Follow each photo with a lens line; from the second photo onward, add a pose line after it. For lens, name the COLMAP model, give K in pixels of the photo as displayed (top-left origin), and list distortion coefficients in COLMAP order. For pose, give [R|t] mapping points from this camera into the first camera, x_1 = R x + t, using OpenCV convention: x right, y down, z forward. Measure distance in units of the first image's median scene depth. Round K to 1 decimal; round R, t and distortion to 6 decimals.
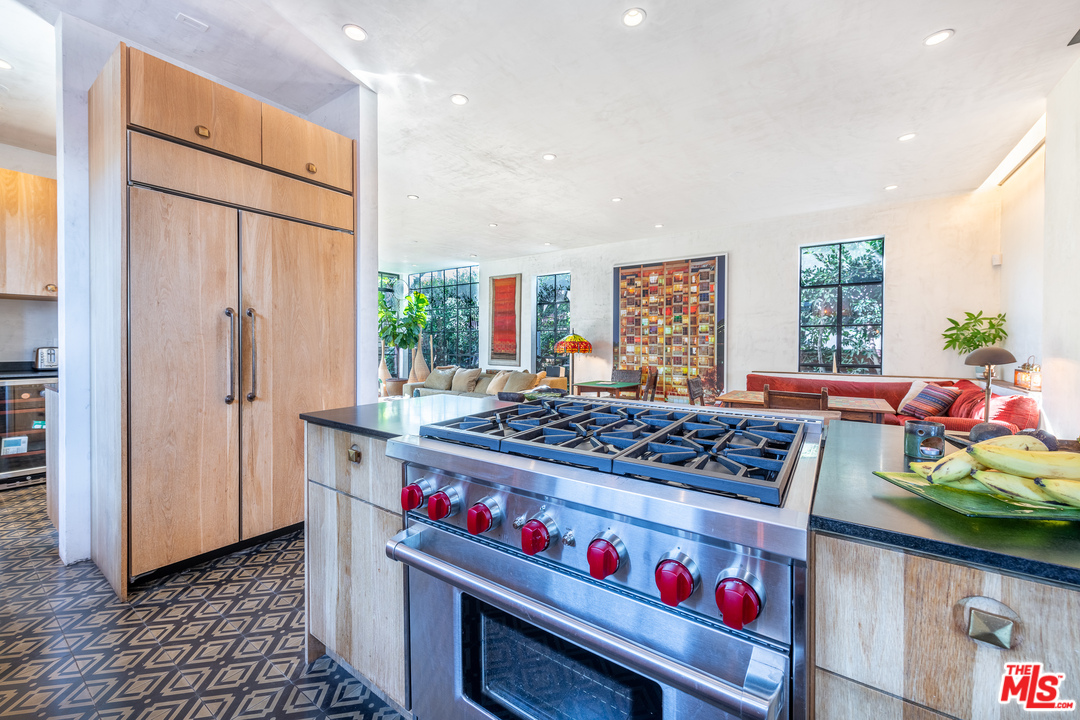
lens RADIAL K [[422.7, 0, 543.1], [0, 422.7, 345.4], [0, 0, 1]] dist [0.005877, -0.001136]
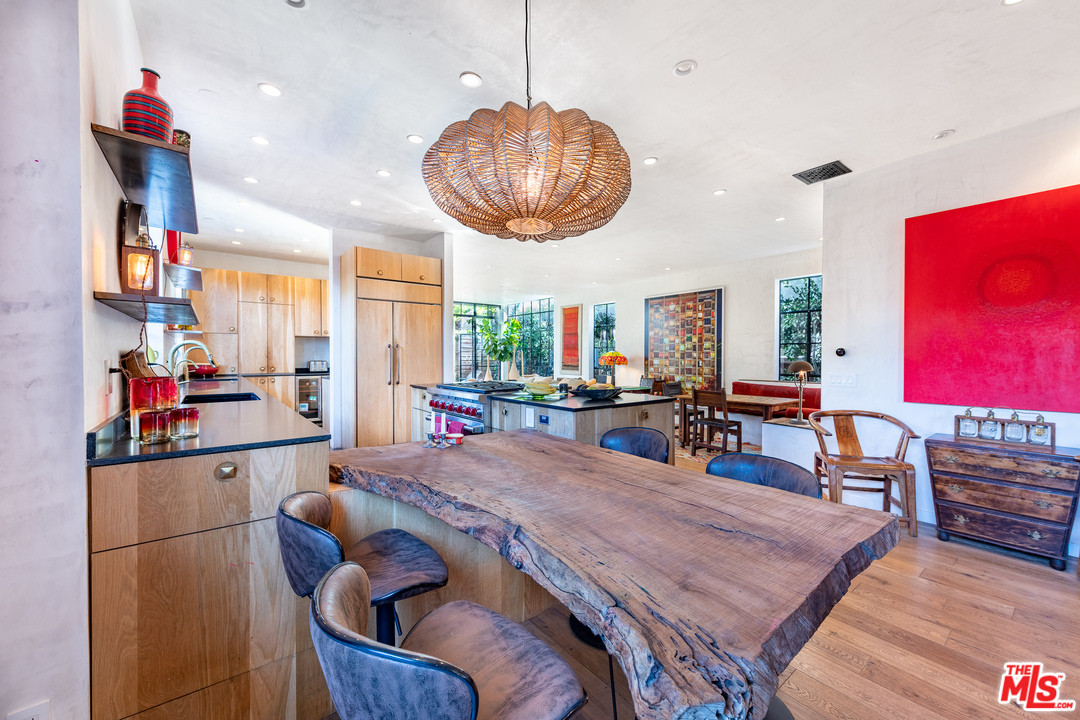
lens RADIAL K [[422.7, 0, 544.7], [0, 422.7, 358.2], [0, 0, 1]] dist [0.005877, -0.001136]
pose [[0.959365, -0.001738, -0.282163, 0.256274], [0.001587, 0.999998, -0.000763, -0.002866], [0.282164, 0.000285, 0.959366, -0.345693]]
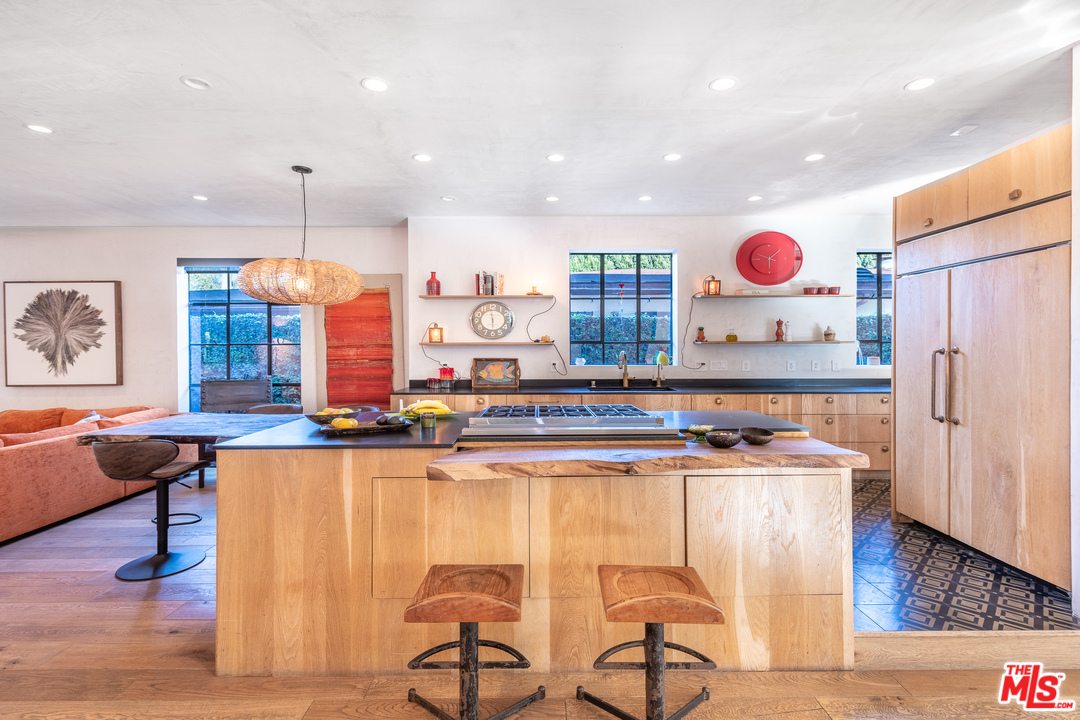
lens RADIAL K [[422.7, 0, 563.9], [0, 422.7, 348.9], [0, 0, 1]] dist [0.005877, -0.001136]
pose [[-0.763924, -0.001289, -0.645305, 0.328550], [-0.008695, 0.999928, 0.008295, -0.029041], [0.645248, 0.011947, -0.763880, 0.421816]]
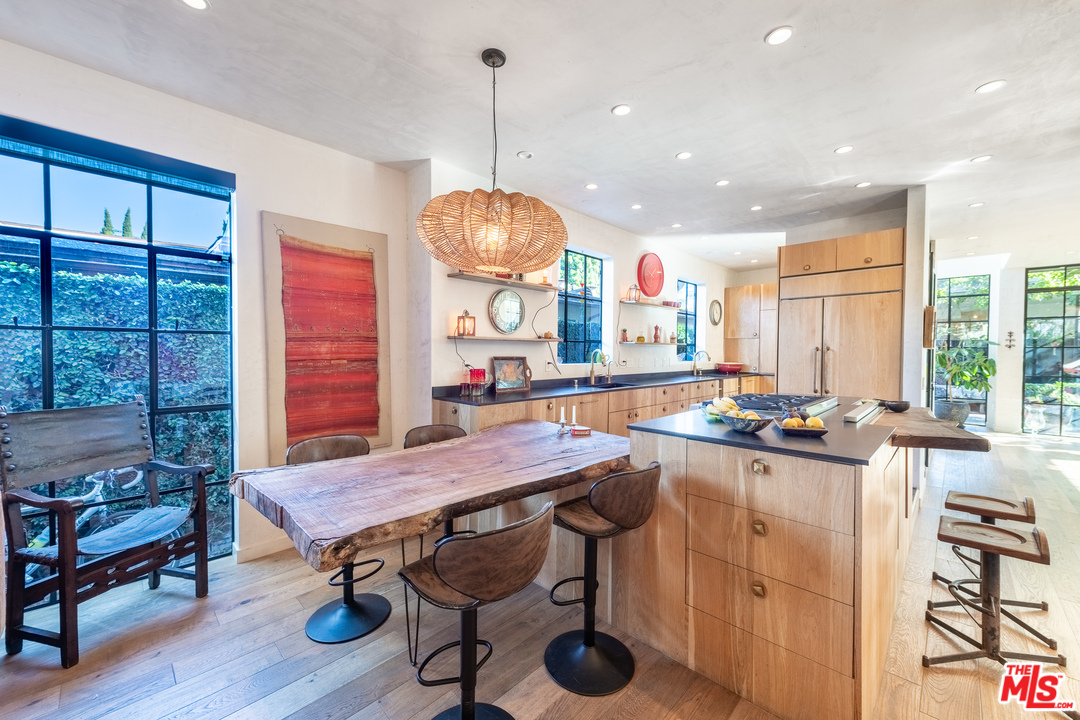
lens RADIAL K [[422.7, 0, 543.6], [0, 422.7, 356.4], [0, 0, 1]] dist [0.005877, -0.001136]
pose [[-0.158446, 0.007394, -0.987340, 0.514747], [-0.012893, 0.999871, 0.009557, -0.015039], [0.987283, 0.014244, -0.158330, 0.002784]]
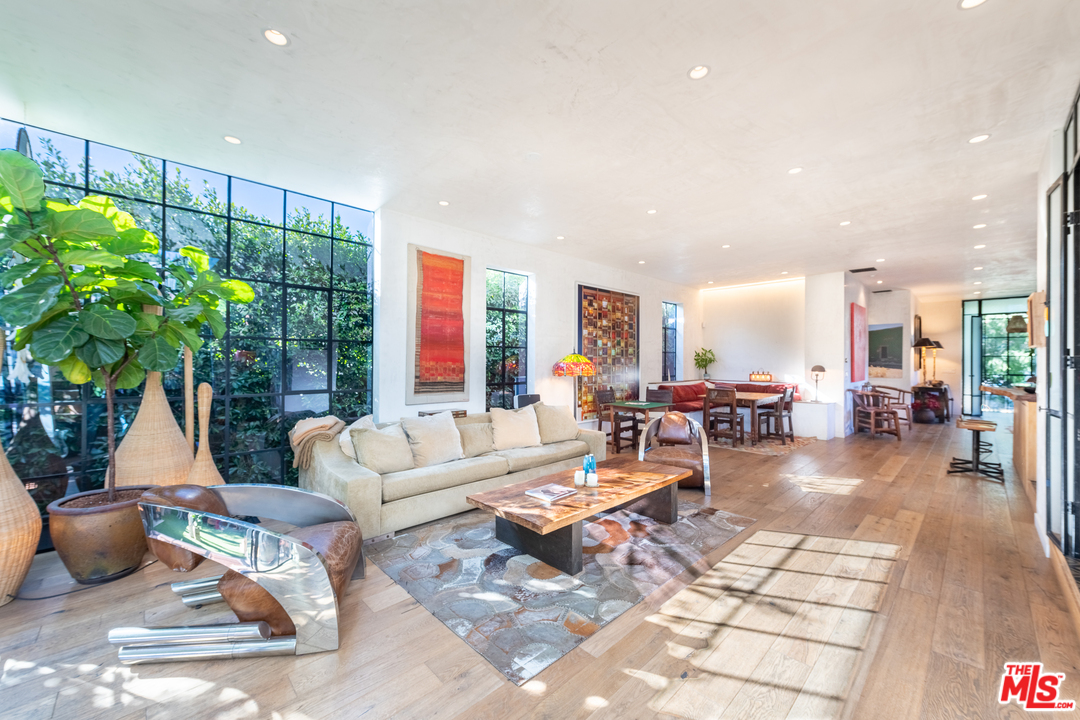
lens RADIAL K [[422.7, 0, 541.7], [0, 422.7, 361.0], [0, 0, 1]] dist [0.005877, -0.001136]
pose [[0.182773, -0.001748, 0.983154, -0.842728], [0.004351, 0.999990, 0.000969, -0.013999], [-0.983145, 0.004101, 0.182779, 0.979656]]
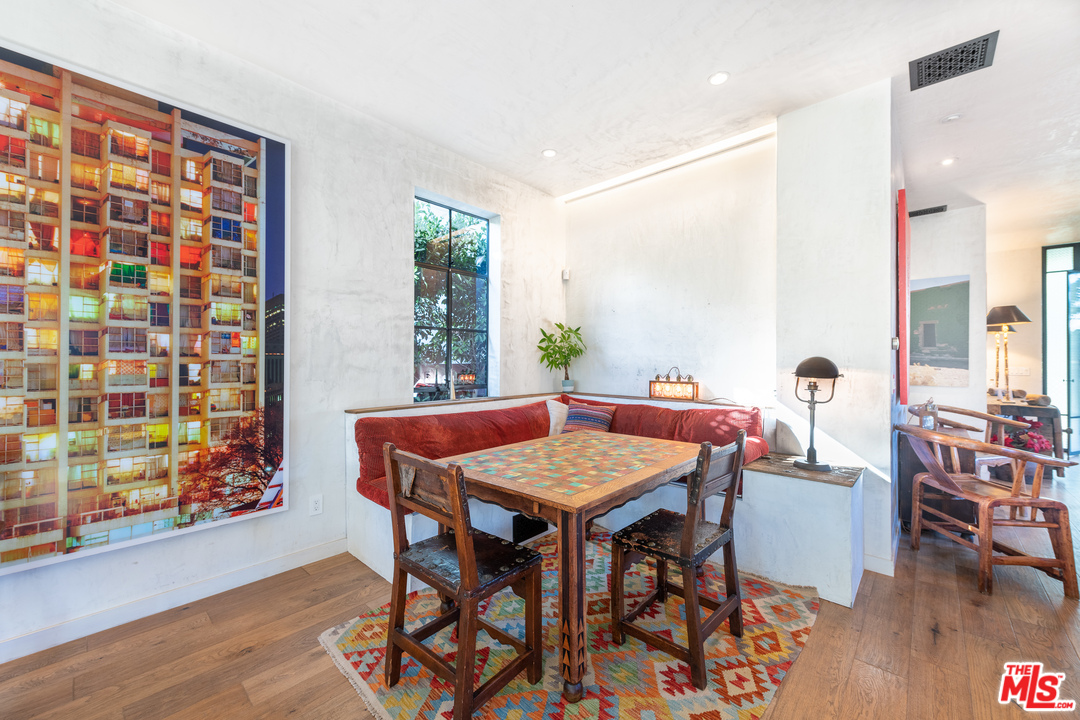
lens RADIAL K [[422.7, 0, 544.6], [0, 422.7, 359.7], [0, 0, 1]] dist [0.005877, -0.001136]
pose [[0.119248, 0.003514, 0.992858, 0.038153], [0.005316, 0.999977, -0.004178, 0.004786], [-0.992850, 0.005776, 0.119226, 0.641481]]
